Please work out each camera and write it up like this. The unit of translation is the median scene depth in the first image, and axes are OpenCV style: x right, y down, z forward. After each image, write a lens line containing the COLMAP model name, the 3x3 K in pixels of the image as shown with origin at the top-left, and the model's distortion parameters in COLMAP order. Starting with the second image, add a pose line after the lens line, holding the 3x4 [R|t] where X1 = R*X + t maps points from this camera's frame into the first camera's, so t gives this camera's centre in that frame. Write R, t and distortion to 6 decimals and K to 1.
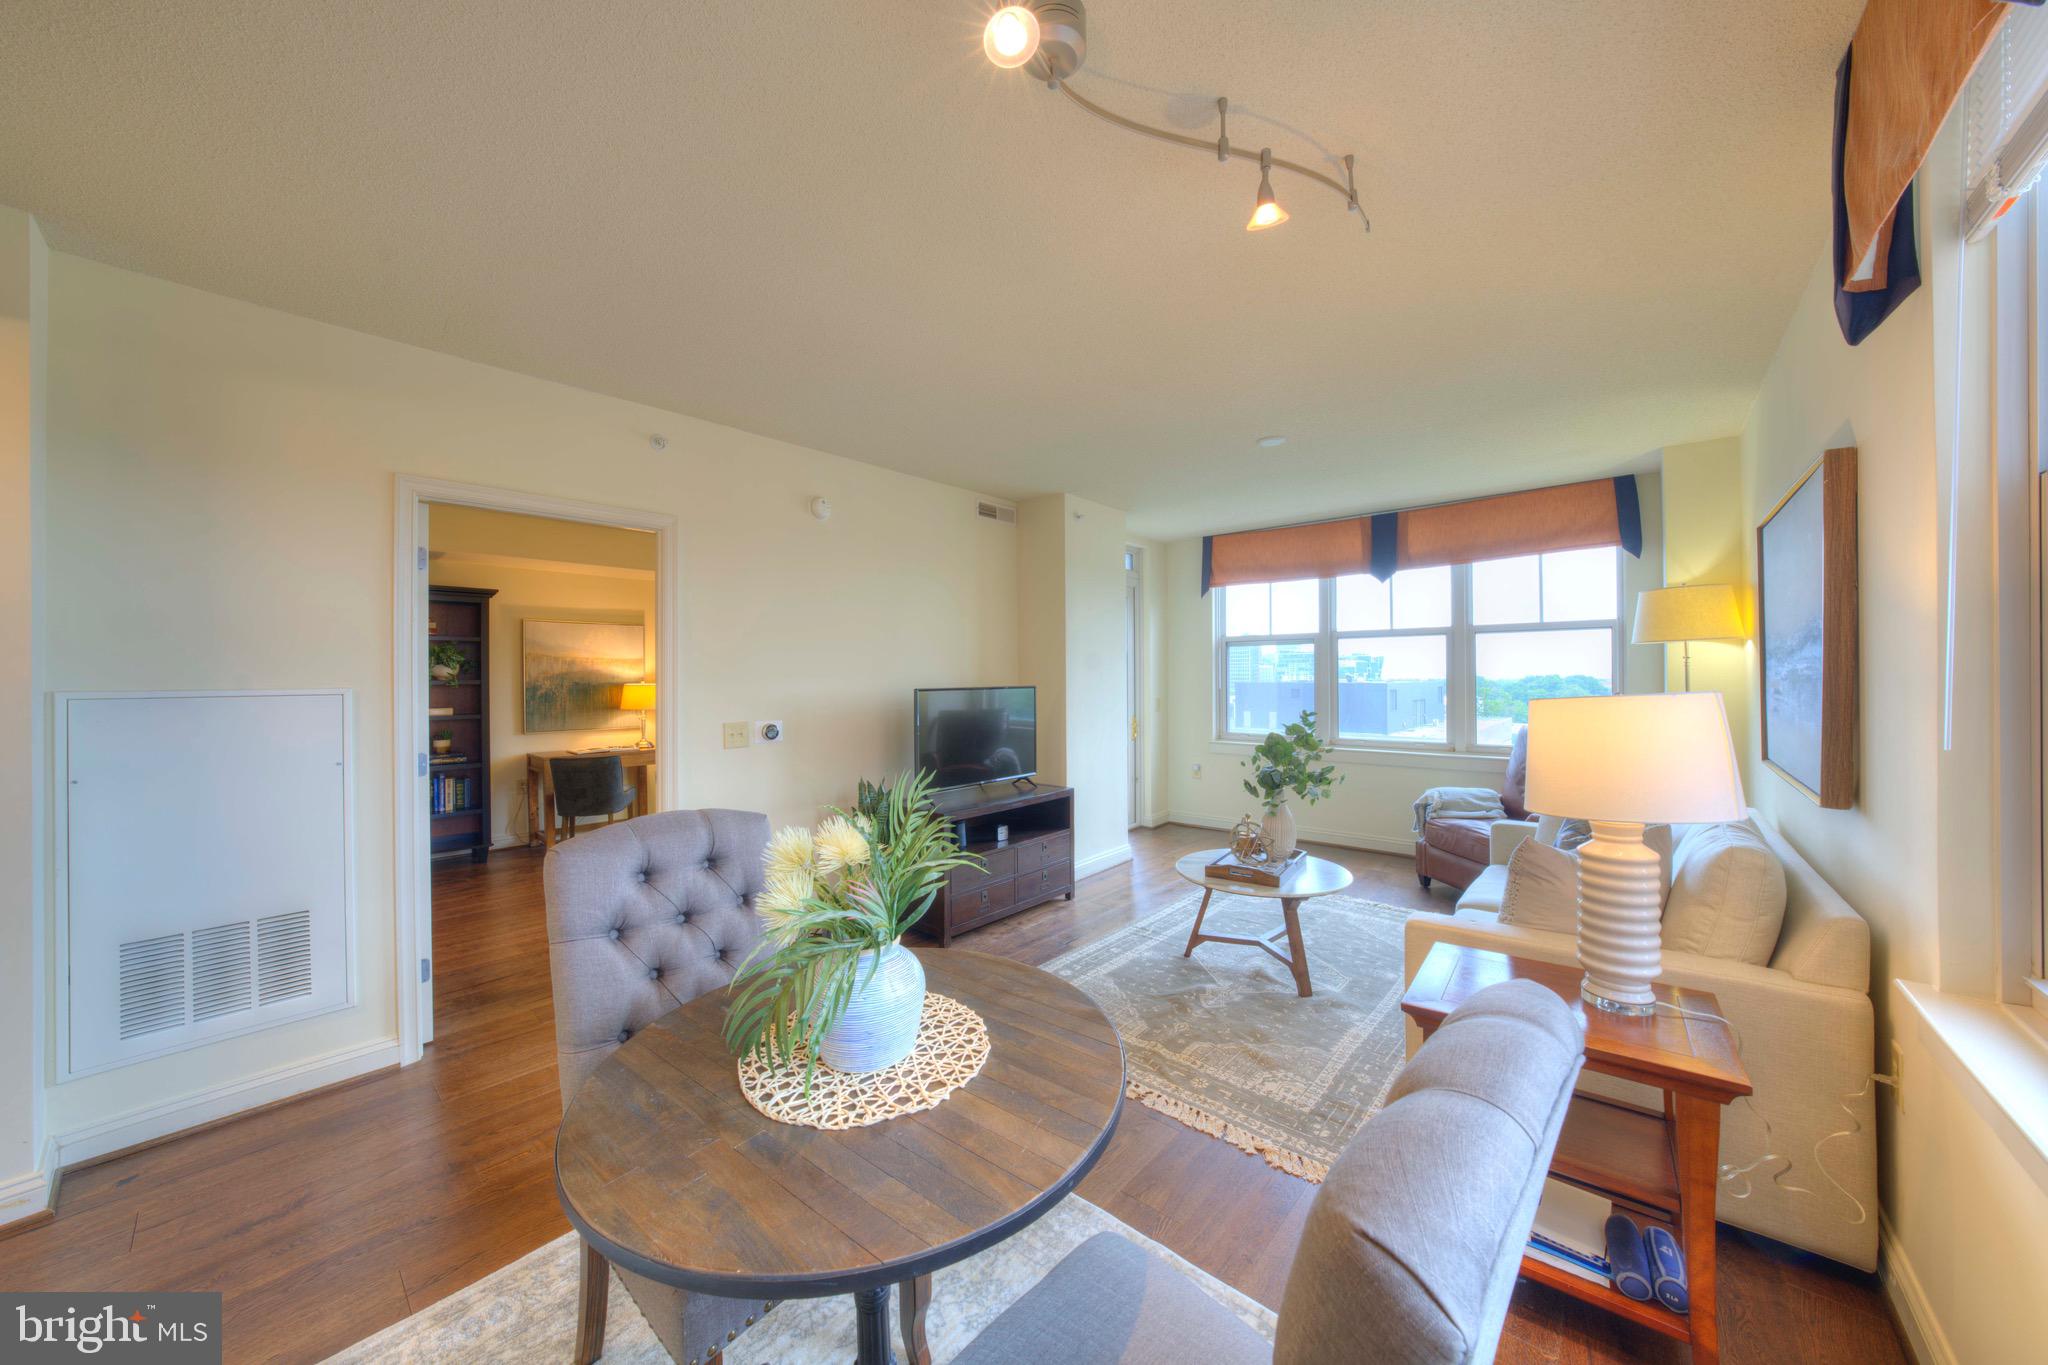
lens RADIAL K [[703.1, 0, 1023.7], [0, 703.1, 675.2], [0, 0, 1]] dist [-0.025429, 0.005028]
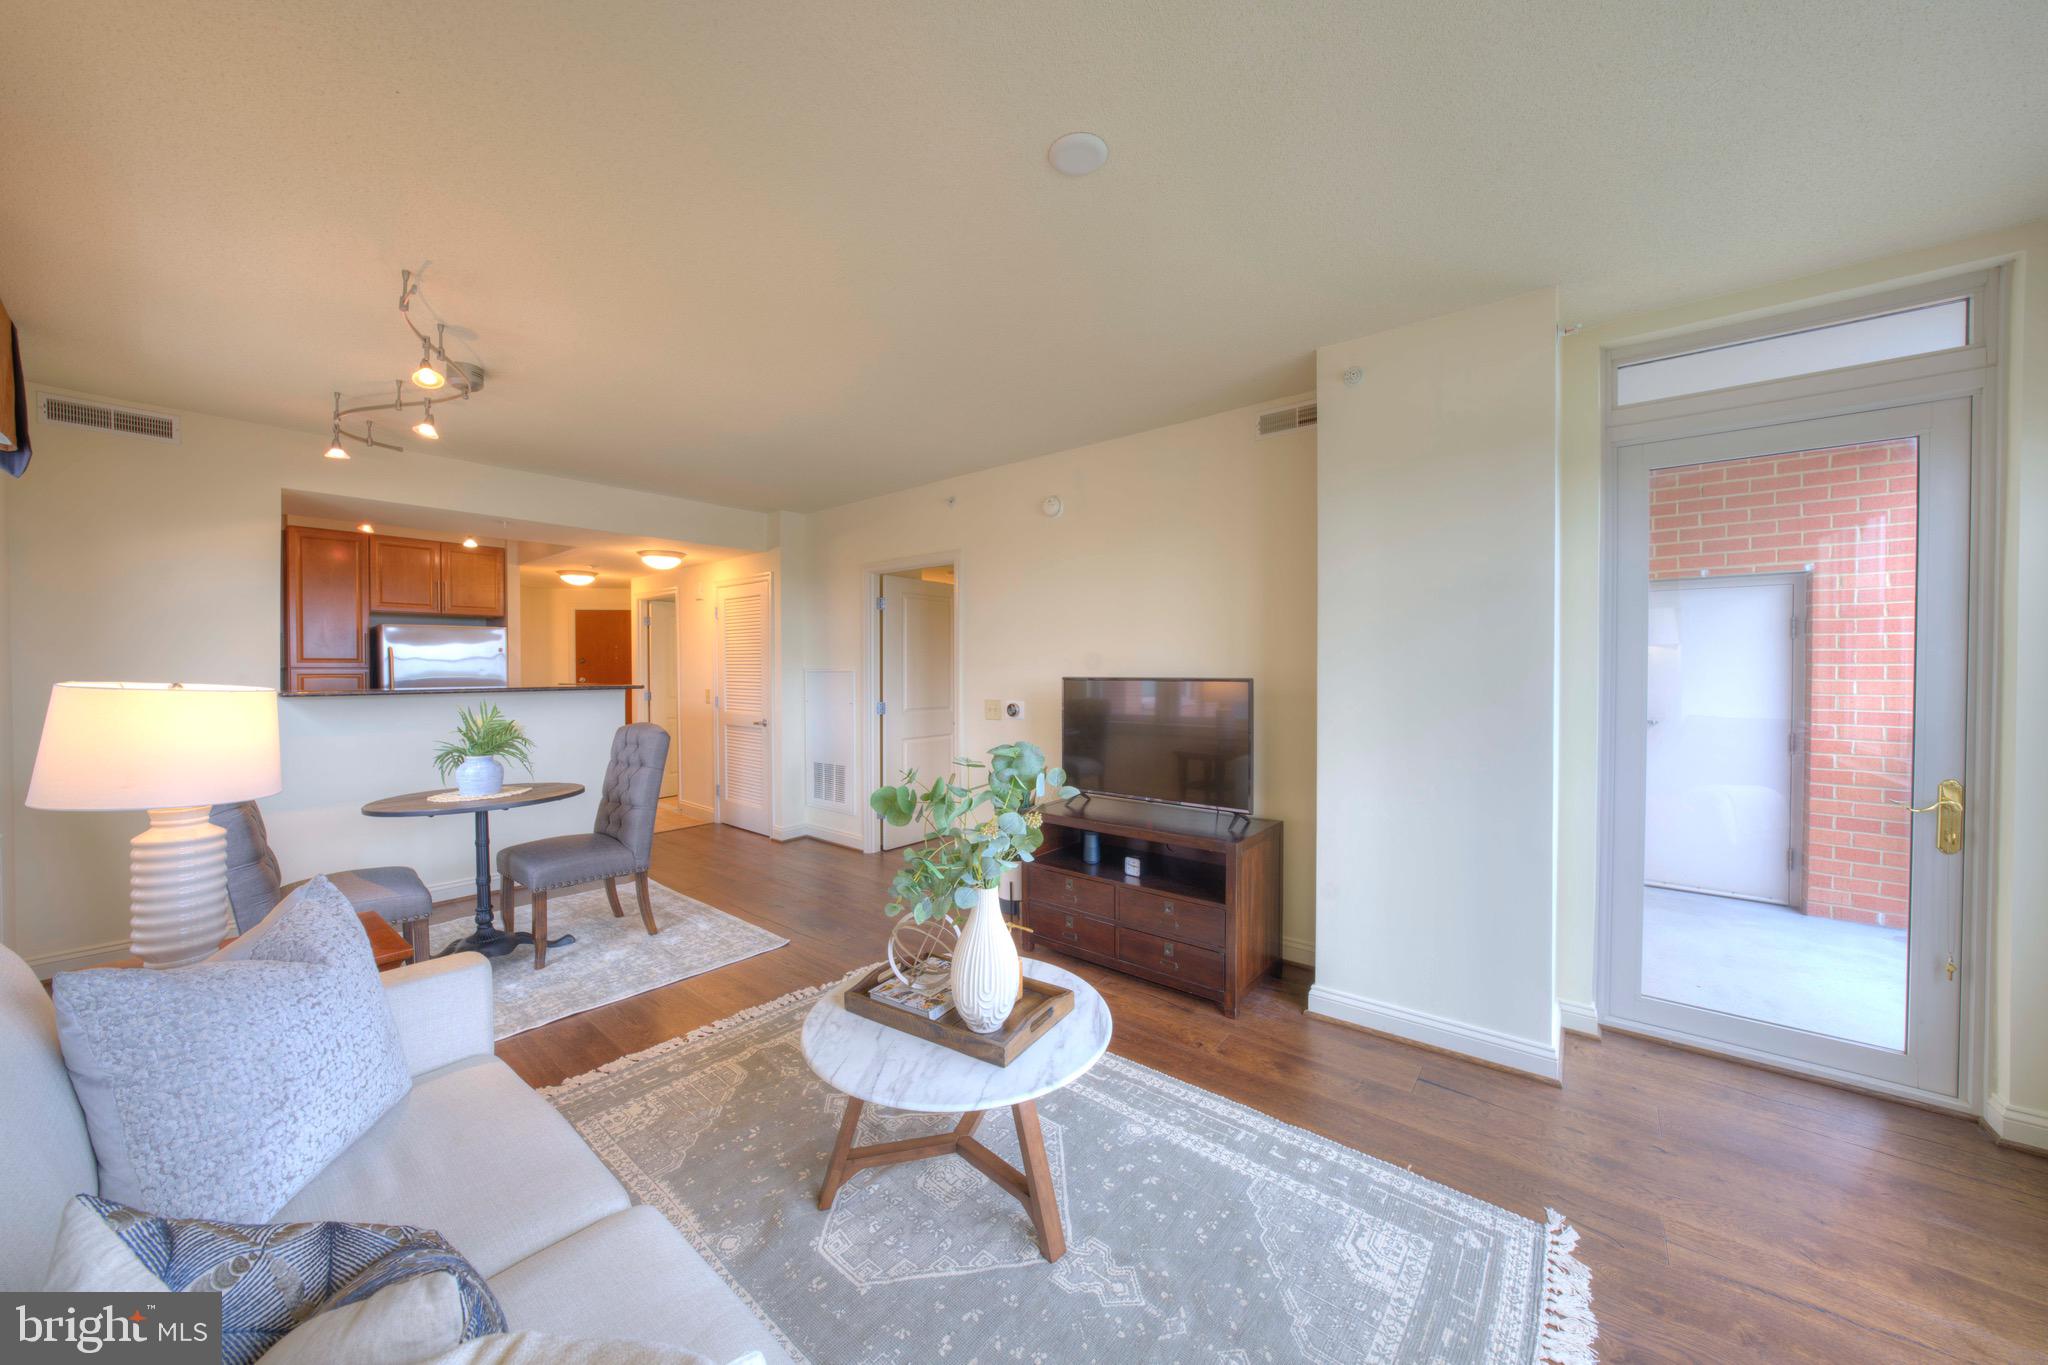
lens RADIAL K [[703.1, 0, 1015.8], [0, 703.1, 678.3], [0, 0, 1]] dist [-0.025429, 0.005028]
pose [[0.029295, 0.023515, -0.999294, 0.796406], [0.004305, 0.999711, 0.023651, -0.001525], [0.999562, -0.004995, 0.029185, 0.923357]]
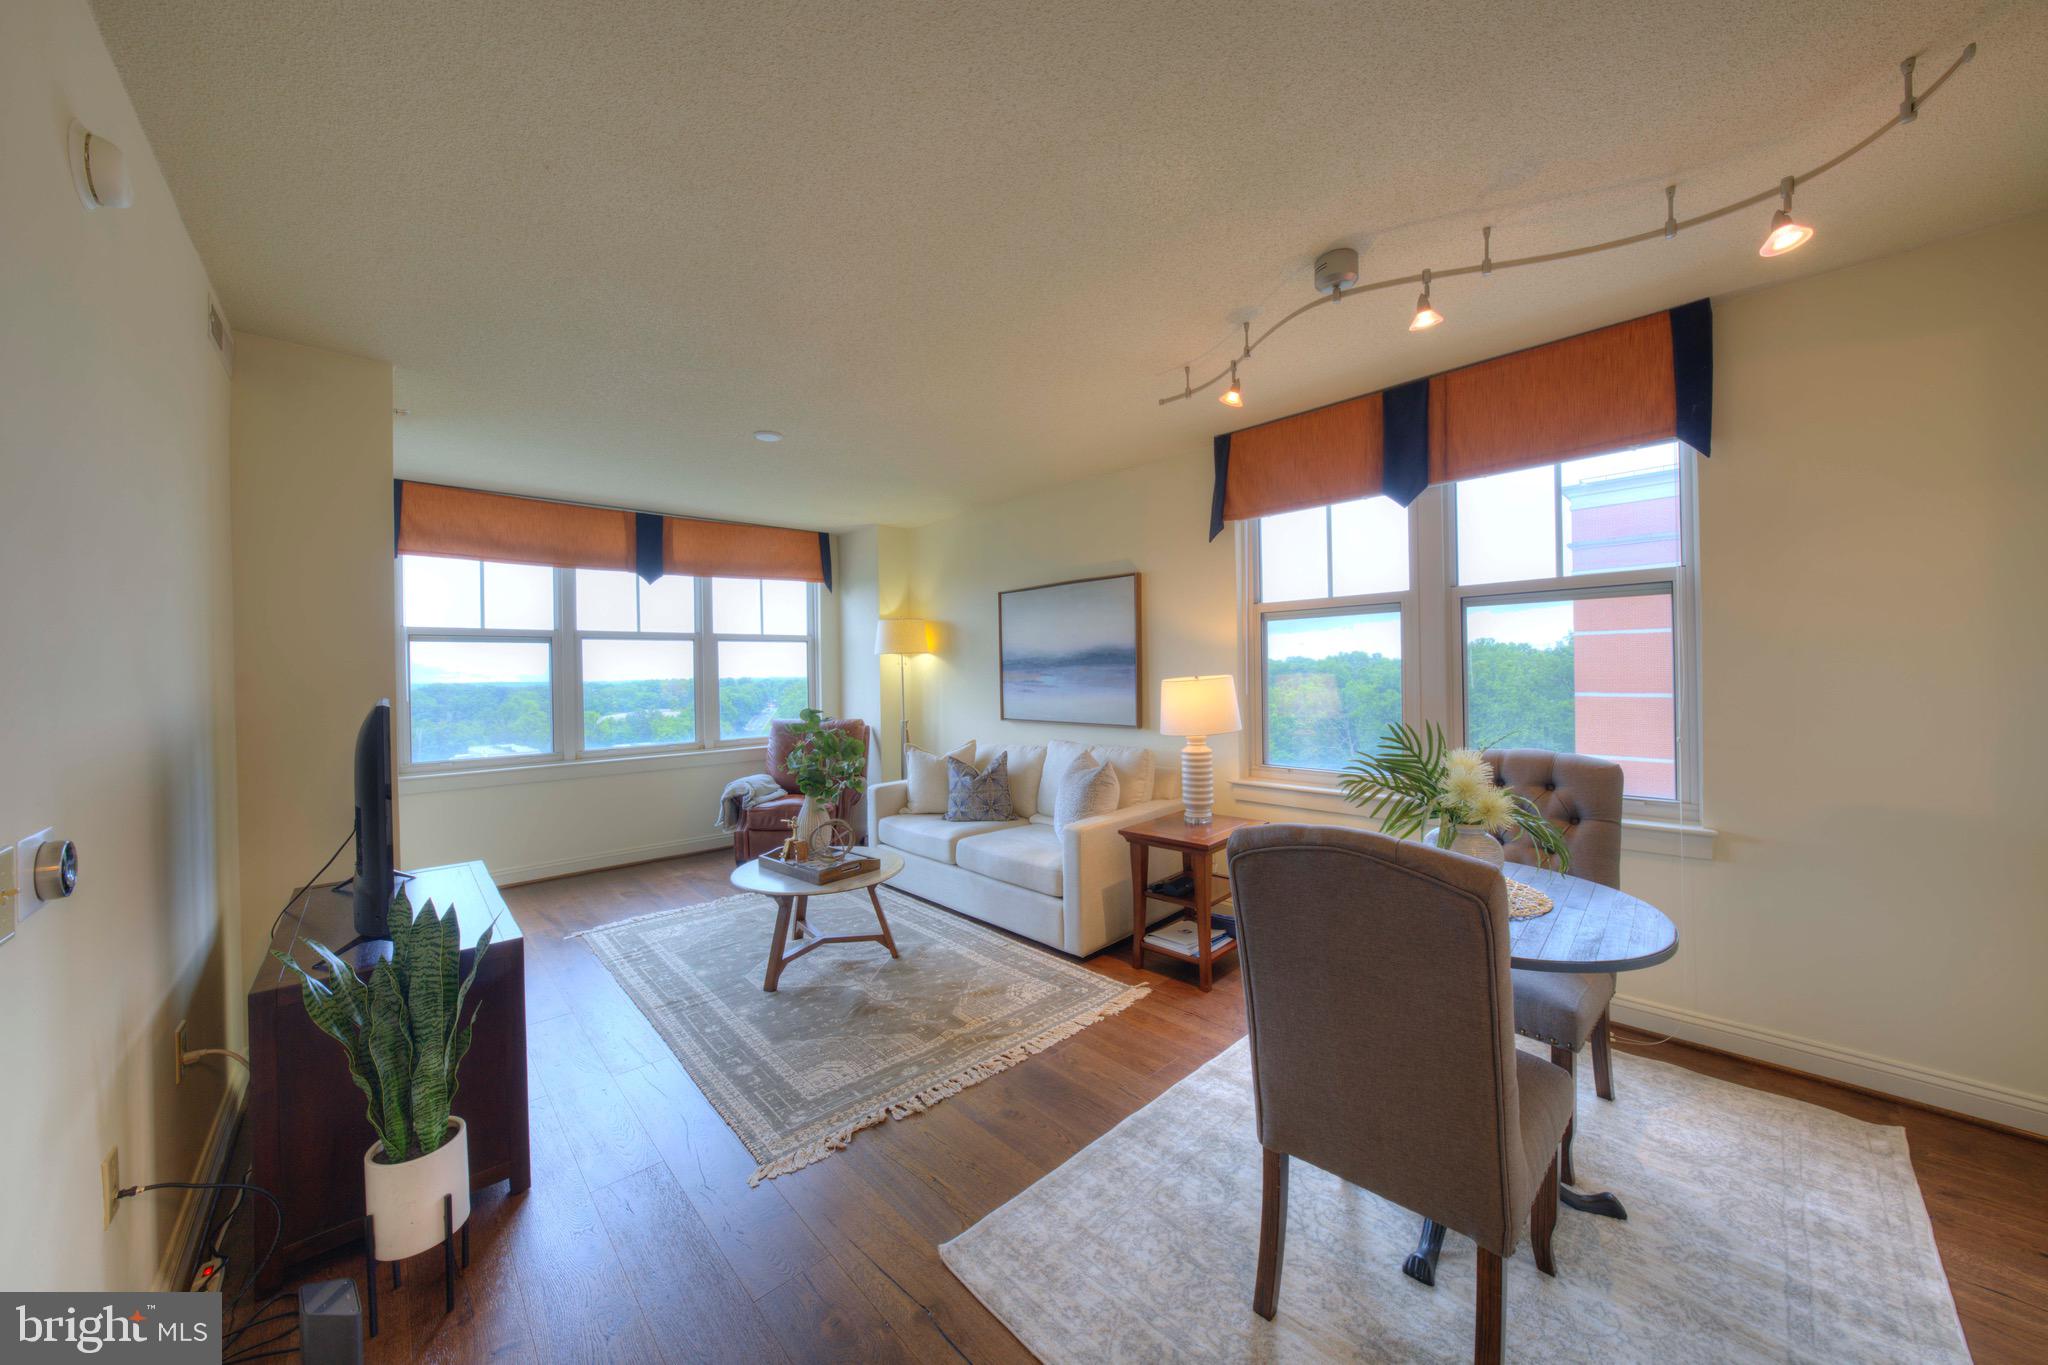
lens RADIAL K [[703.1, 0, 1020.6], [0, 703.1, 673.9], [0, 0, 1]] dist [-0.025429, 0.005028]
pose [[0.099398, 0.003387, 0.995042, -0.570020], [0.014223, 0.999887, -0.004824, 0.007438], [-0.994946, 0.014632, 0.099339, 0.546166]]
